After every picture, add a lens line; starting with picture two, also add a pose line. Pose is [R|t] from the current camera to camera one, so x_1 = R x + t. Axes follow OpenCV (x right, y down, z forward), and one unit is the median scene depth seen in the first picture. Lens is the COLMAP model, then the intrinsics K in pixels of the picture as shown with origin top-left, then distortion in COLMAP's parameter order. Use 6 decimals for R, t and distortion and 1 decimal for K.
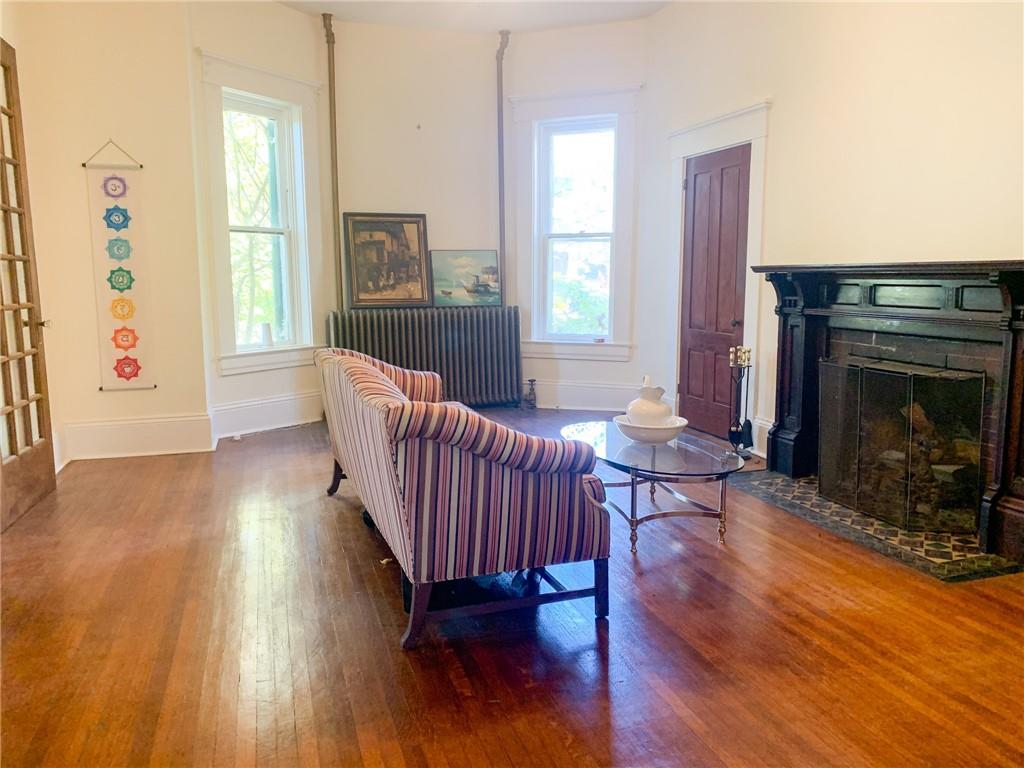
lens RADIAL K [[785.6, 0, 513.4], [0, 785.6, 383.0], [0, 0, 1]] dist [0.007251, 0.000195]
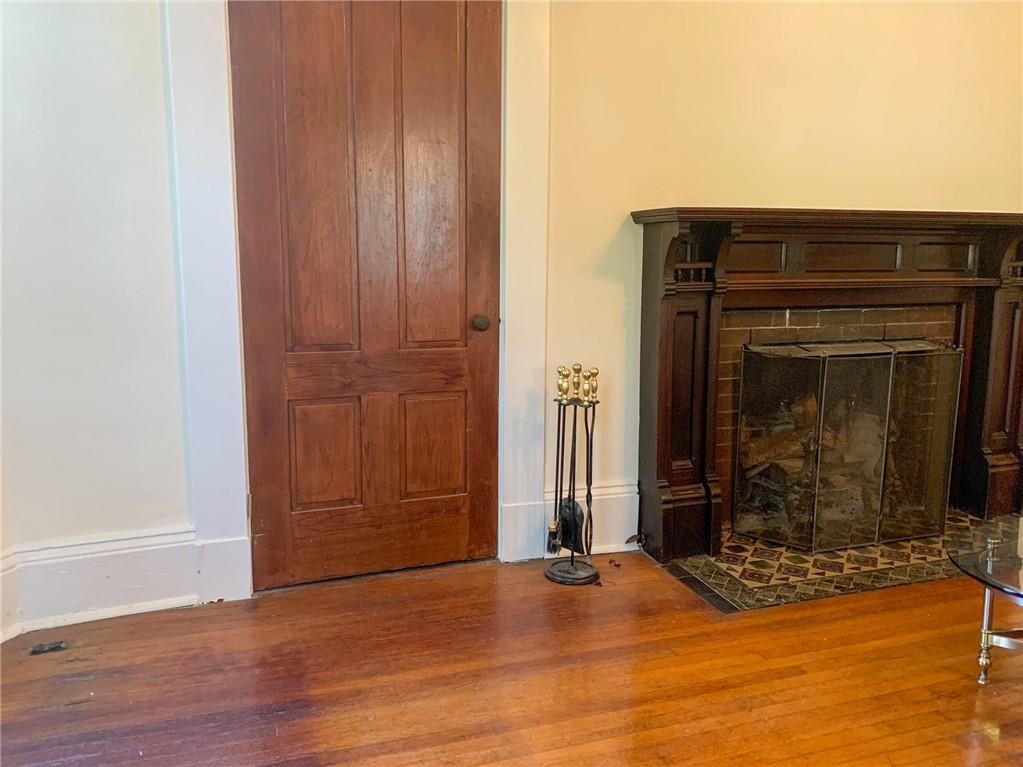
lens RADIAL K [[784.8, 0, 510.8], [0, 784.8, 382.1], [0, 0, 1]] dist [0.007251, 0.000195]
pose [[0.014186, -0.146513, 0.989107, -0.373433], [0.146452, 0.978843, 0.142892, -0.191898], [-0.989116, 0.142829, 0.035343, 1.709961]]
